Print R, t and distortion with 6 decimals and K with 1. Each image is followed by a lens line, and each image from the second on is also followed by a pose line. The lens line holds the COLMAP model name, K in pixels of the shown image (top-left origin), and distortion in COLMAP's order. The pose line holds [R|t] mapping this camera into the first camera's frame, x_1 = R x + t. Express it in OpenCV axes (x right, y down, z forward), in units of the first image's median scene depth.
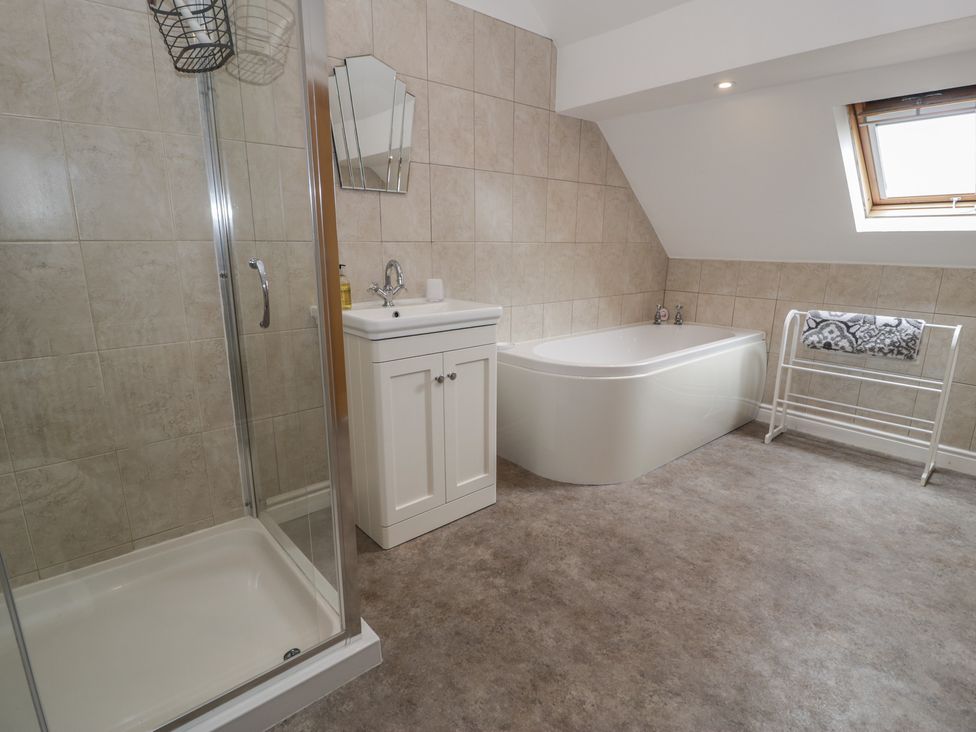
lens RADIAL K [[508.5, 0, 486.9], [0, 508.5, 366.1], [0, 0, 1]] dist [-0.007208, -0.004776]
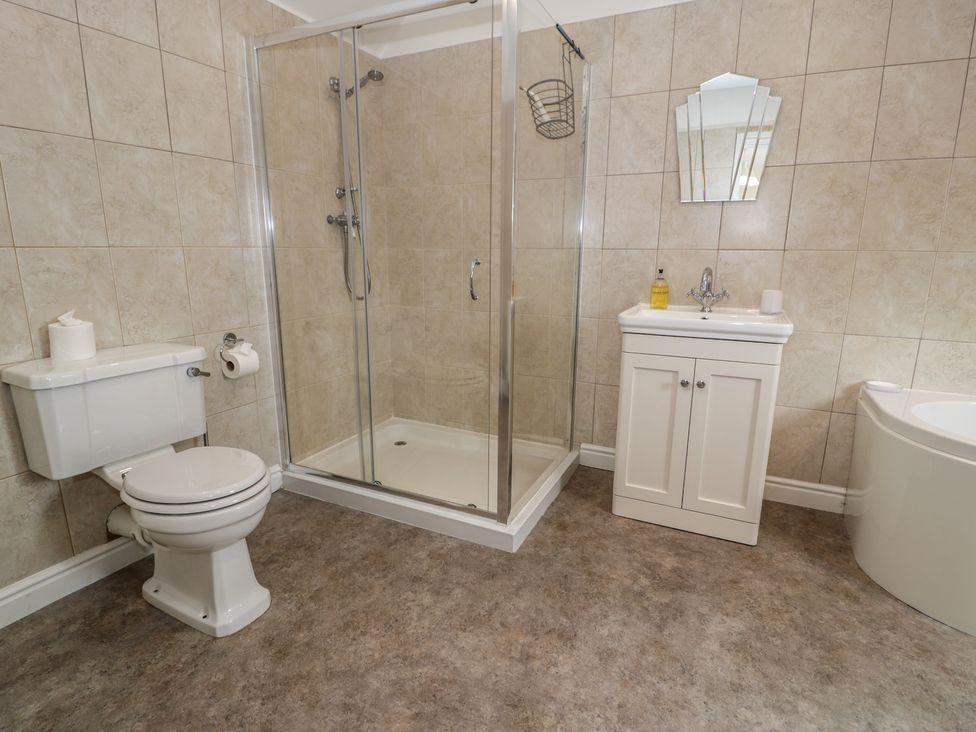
lens RADIAL K [[508.5, 0, 486.1], [0, 508.5, 363.7], [0, 0, 1]] dist [-0.007208, -0.004776]
pose [[0.388483, 0.201458, -0.899164, 0.698872], [-0.218065, 0.968189, 0.122709, -0.052921], [0.895281, 0.148405, 0.420056, 0.213446]]
